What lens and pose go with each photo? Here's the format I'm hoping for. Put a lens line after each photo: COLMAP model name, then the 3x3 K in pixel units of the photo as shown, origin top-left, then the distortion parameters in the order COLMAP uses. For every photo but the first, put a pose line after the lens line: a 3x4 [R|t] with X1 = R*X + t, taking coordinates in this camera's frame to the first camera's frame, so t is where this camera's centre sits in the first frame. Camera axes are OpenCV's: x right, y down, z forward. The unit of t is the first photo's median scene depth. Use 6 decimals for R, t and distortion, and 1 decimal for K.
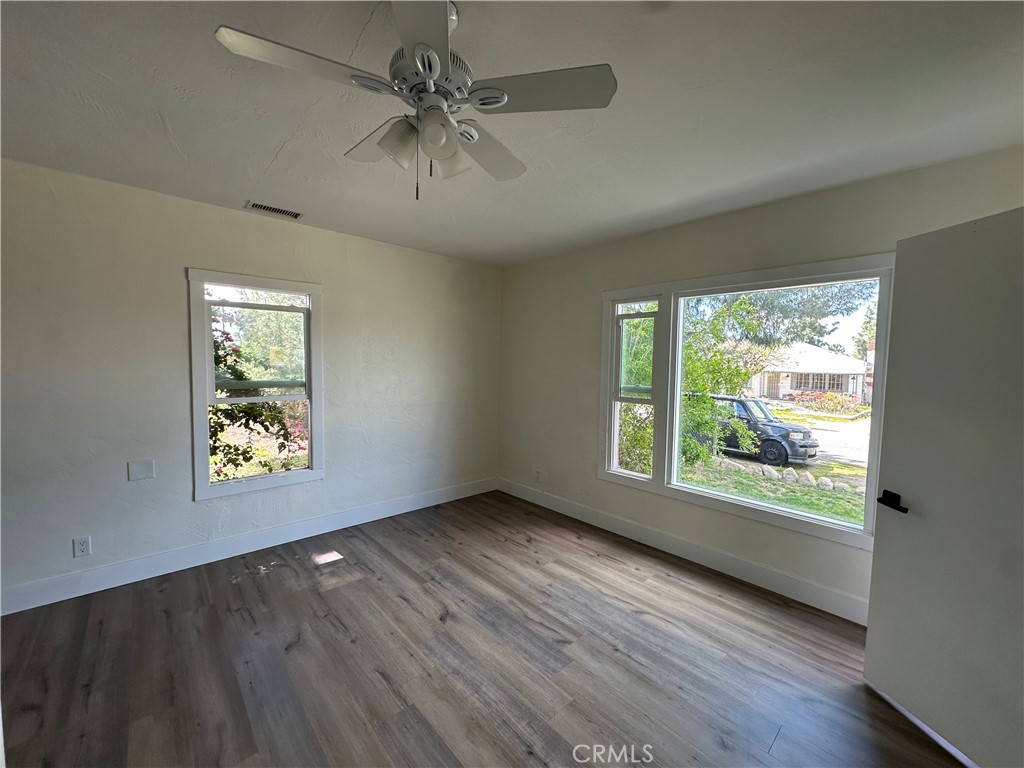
lens RADIAL K [[407.9, 0, 512.3], [0, 407.9, 384.7], [0, 0, 1]] dist [-0.000798, 0.000142]
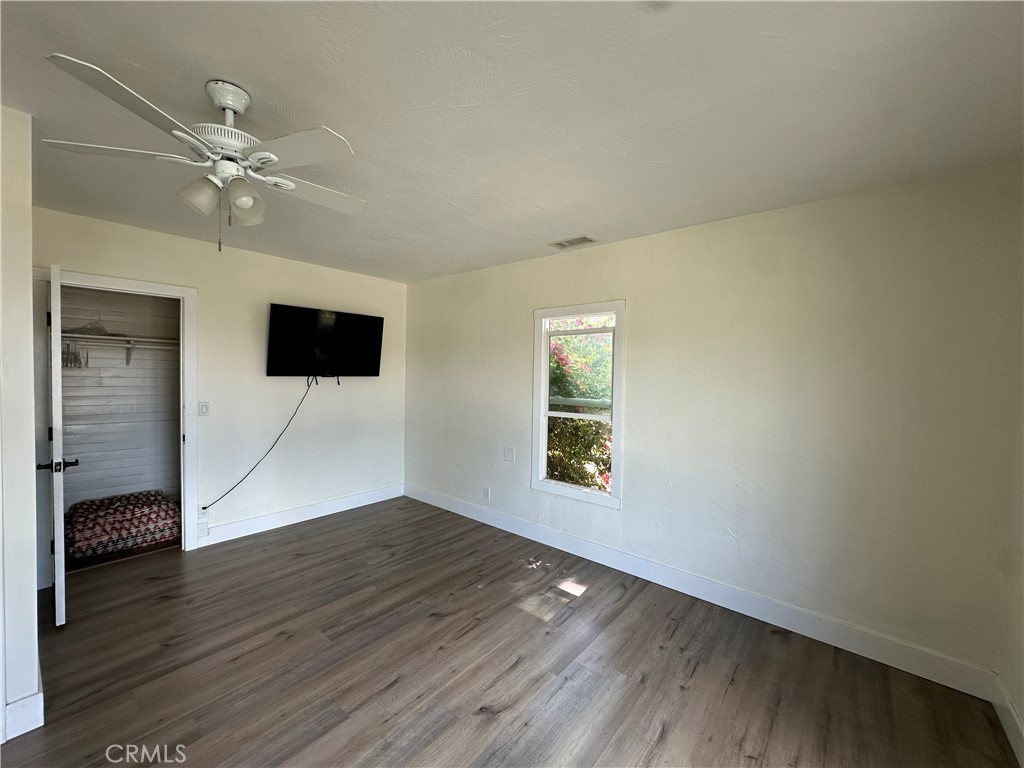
lens RADIAL K [[407.9, 0, 512.3], [0, 407.9, 384.7], [0, 0, 1]] dist [-0.000798, 0.000142]
pose [[0.144937, 0.023855, -0.989153, 0.490013], [-0.078443, 0.996840, 0.012546, -0.053322], [0.986327, 0.075774, 0.146350, 0.729626]]
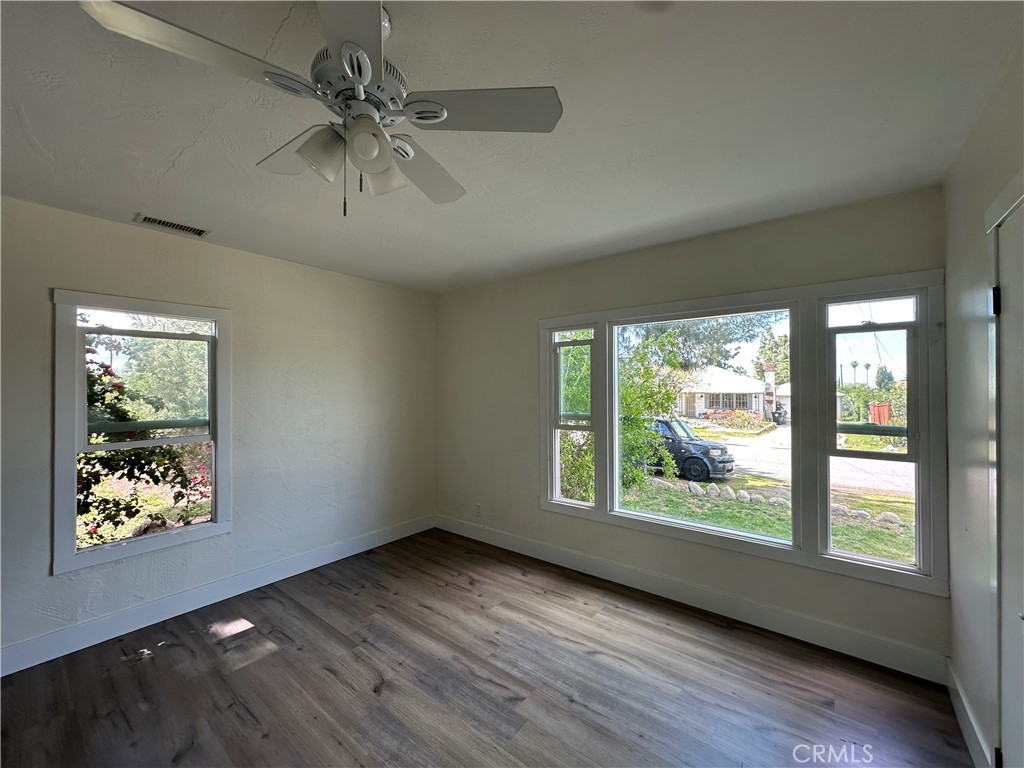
lens RADIAL K [[407.9, 0, 512.3], [0, 407.9, 384.7], [0, 0, 1]] dist [-0.000798, 0.000142]
pose [[0.986607, -0.019797, 0.161908, -0.011479], [0.030049, 0.997678, -0.061116, -0.012051], [-0.160323, 0.065163, 0.984911, 0.043536]]
